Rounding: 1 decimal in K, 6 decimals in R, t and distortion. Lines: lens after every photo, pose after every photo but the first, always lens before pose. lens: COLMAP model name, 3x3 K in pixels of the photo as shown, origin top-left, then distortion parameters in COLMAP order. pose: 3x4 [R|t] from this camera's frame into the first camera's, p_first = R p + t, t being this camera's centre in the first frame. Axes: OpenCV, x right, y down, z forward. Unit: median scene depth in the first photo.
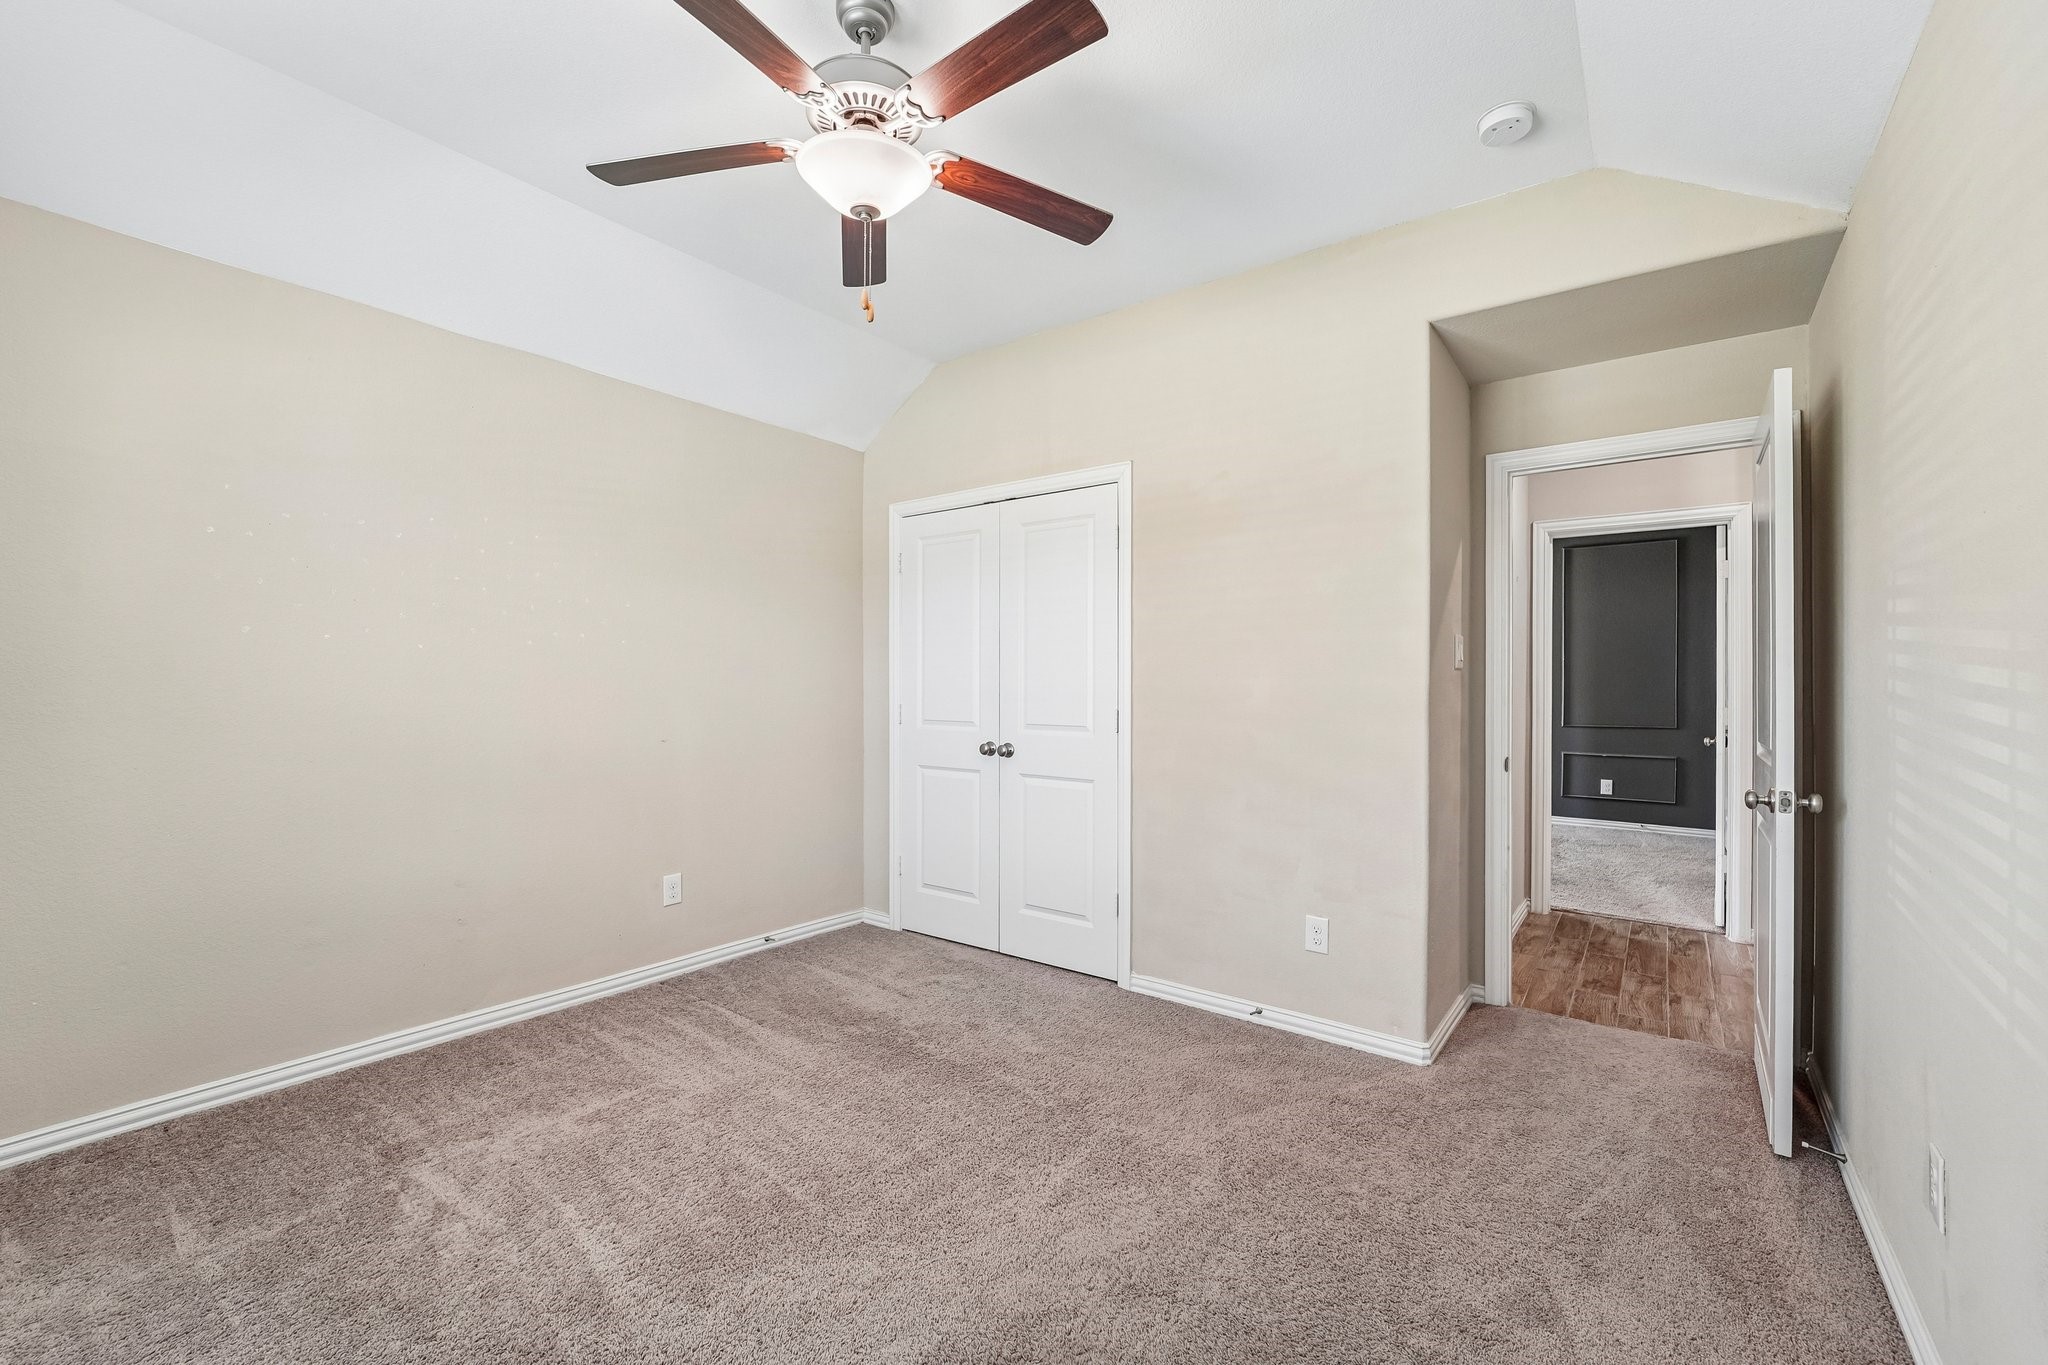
lens RADIAL K [[851.5, 0, 1026.7], [0, 851.5, 683.8], [0, 0, 1]] dist [0.000197, -0.000214]
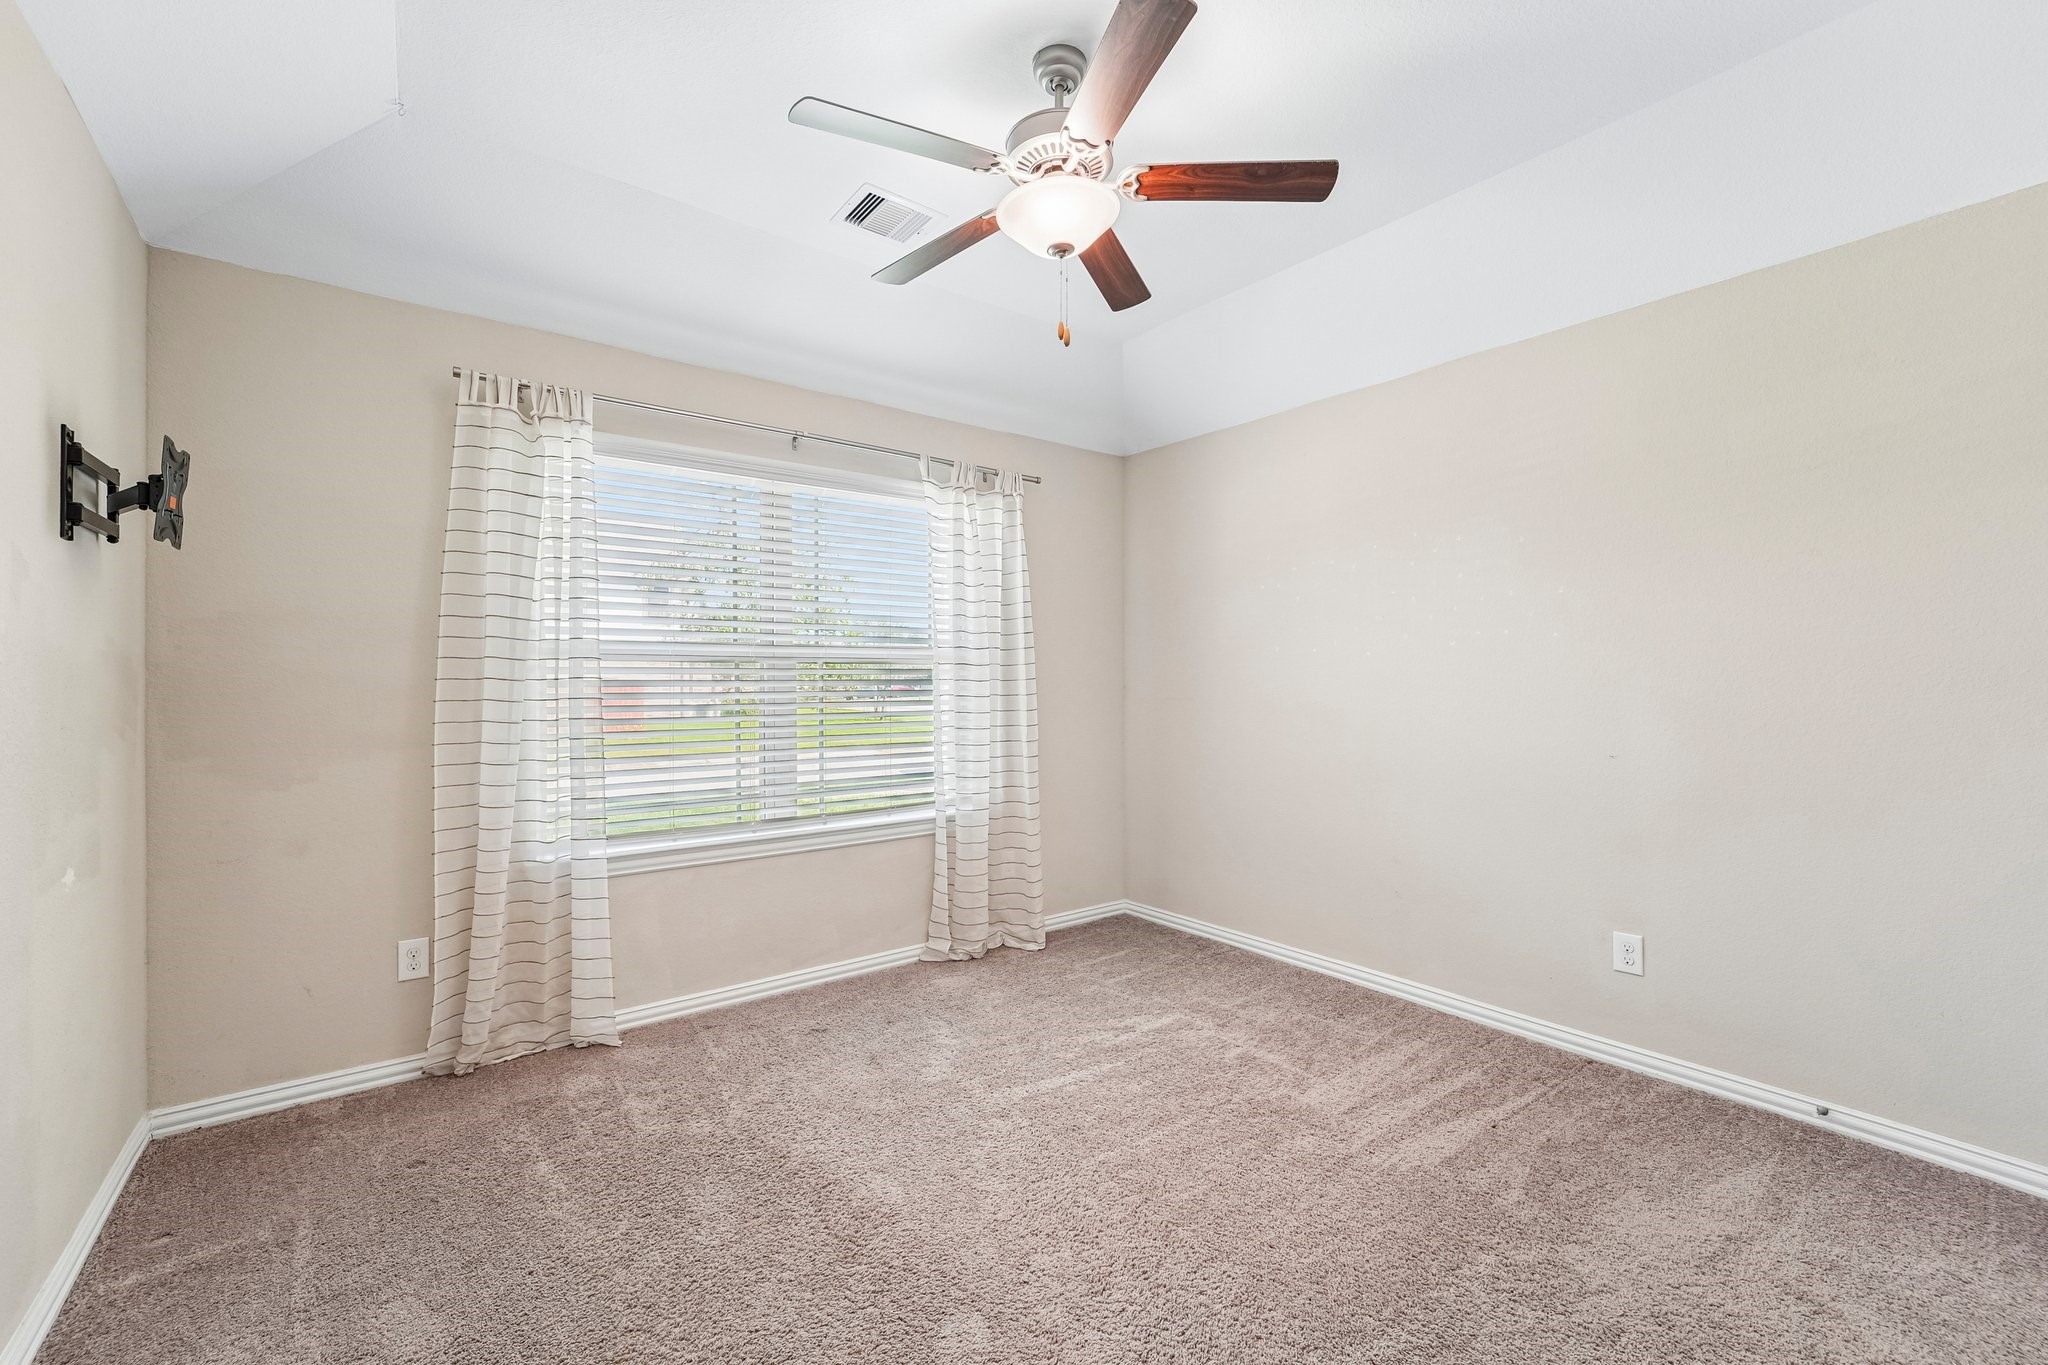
lens RADIAL K [[851.5, 0, 1026.7], [0, 851.5, 683.8], [0, 0, 1]] dist [0.000197, -0.000214]
pose [[-0.278304, -0.005817, -0.960476, 0.560089], [0.004591, 0.999962, -0.007386, 0.000772], [0.960482, -0.006465, -0.278266, 0.824193]]
